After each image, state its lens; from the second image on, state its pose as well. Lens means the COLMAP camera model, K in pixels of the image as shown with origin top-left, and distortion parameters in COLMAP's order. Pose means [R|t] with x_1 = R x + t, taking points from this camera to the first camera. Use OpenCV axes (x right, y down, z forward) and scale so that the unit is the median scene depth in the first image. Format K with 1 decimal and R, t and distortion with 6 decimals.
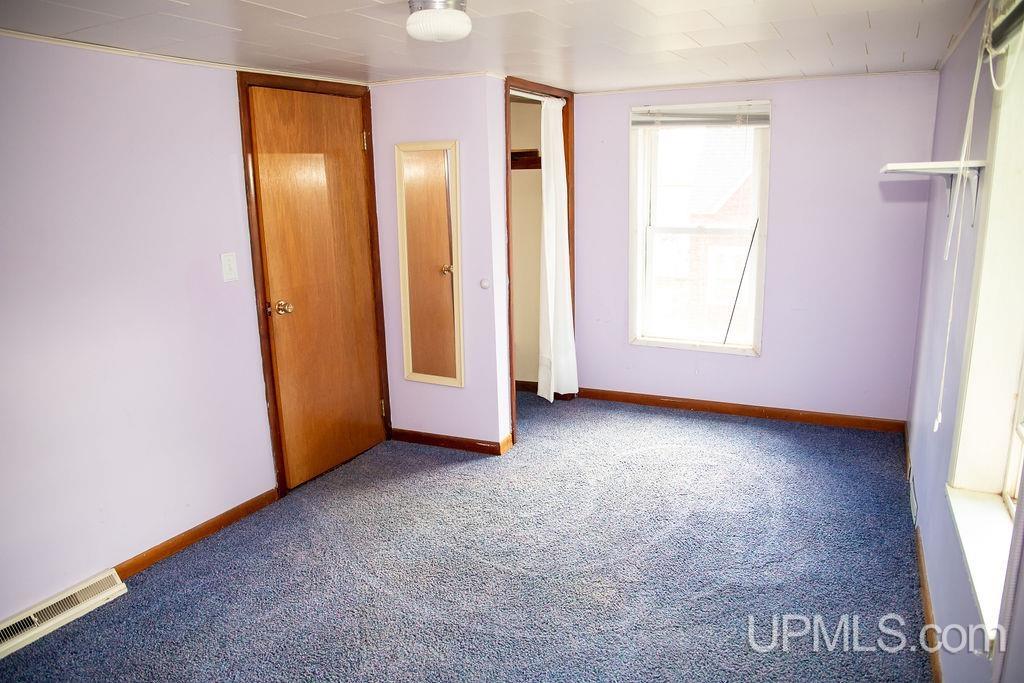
lens RADIAL K [[691.4, 0, 512.0], [0, 691.4, 341.5], [0, 0, 1]] dist [-0.083747, 0.001129]
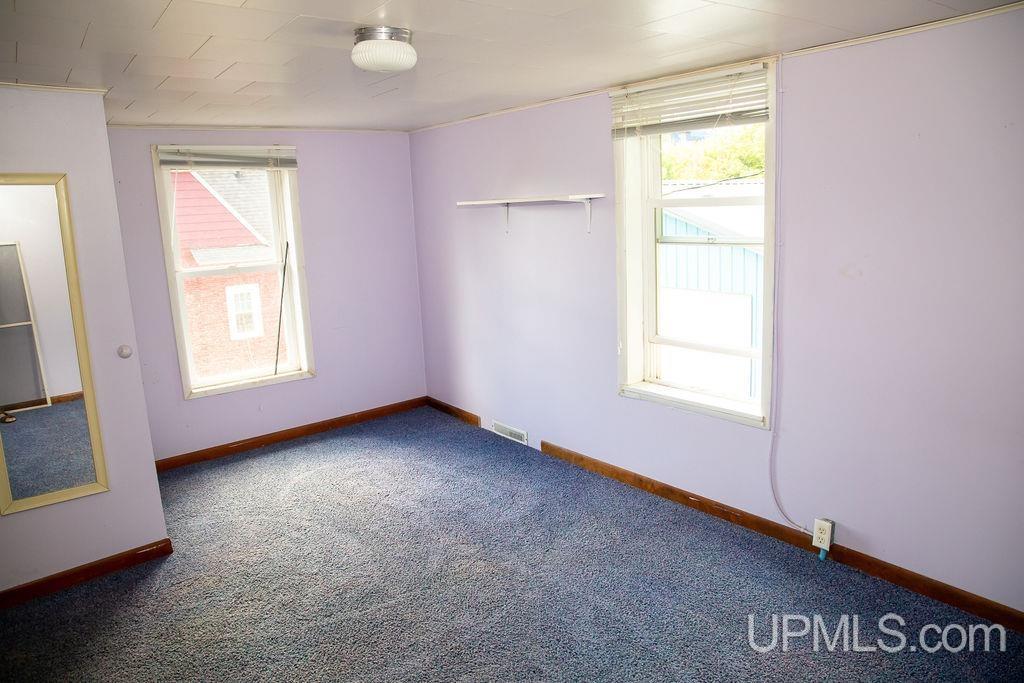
lens RADIAL K [[691.4, 0, 512.0], [0, 691.4, 341.5], [0, 0, 1]] dist [-0.083747, 0.001129]
pose [[0.426869, -0.171801, 0.887844, -0.490692], [0.230402, 0.970050, 0.076933, -0.046431], [-0.874470, 0.171721, 0.453668, 0.222340]]
